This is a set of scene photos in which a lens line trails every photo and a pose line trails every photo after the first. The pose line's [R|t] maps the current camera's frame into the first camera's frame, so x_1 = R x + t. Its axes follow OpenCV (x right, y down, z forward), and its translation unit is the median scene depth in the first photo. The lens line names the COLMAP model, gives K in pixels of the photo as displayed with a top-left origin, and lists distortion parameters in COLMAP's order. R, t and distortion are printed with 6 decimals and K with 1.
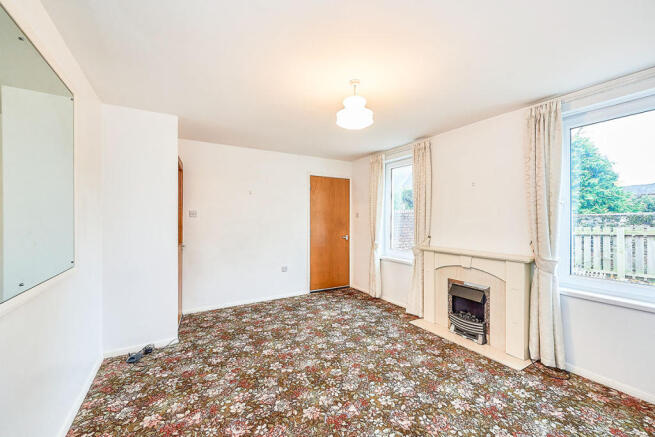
lens RADIAL K [[262.1, 0, 329.0], [0, 262.1, 221.4], [0, 0, 1]] dist [-0.001290, -0.000345]
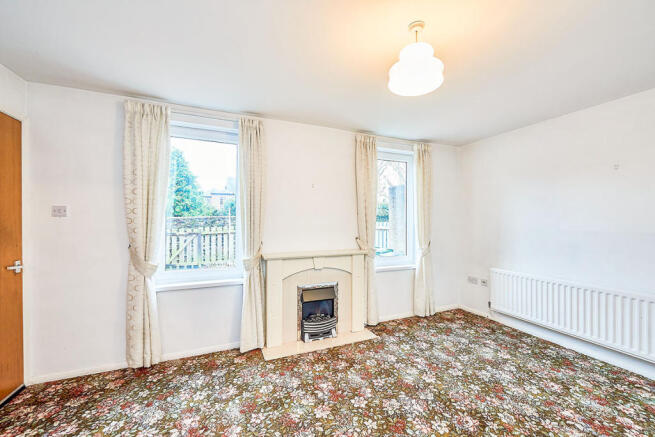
lens RADIAL K [[266.7, 0, 334.0], [0, 266.7, 213.7], [0, 0, 1]] dist [-0.000917, -0.000588]
pose [[0.127105, 0.020697, 0.991673, -0.473727], [0.012281, 0.999673, -0.022438, -0.006906], [-0.991813, 0.015030, 0.126809, 0.803549]]
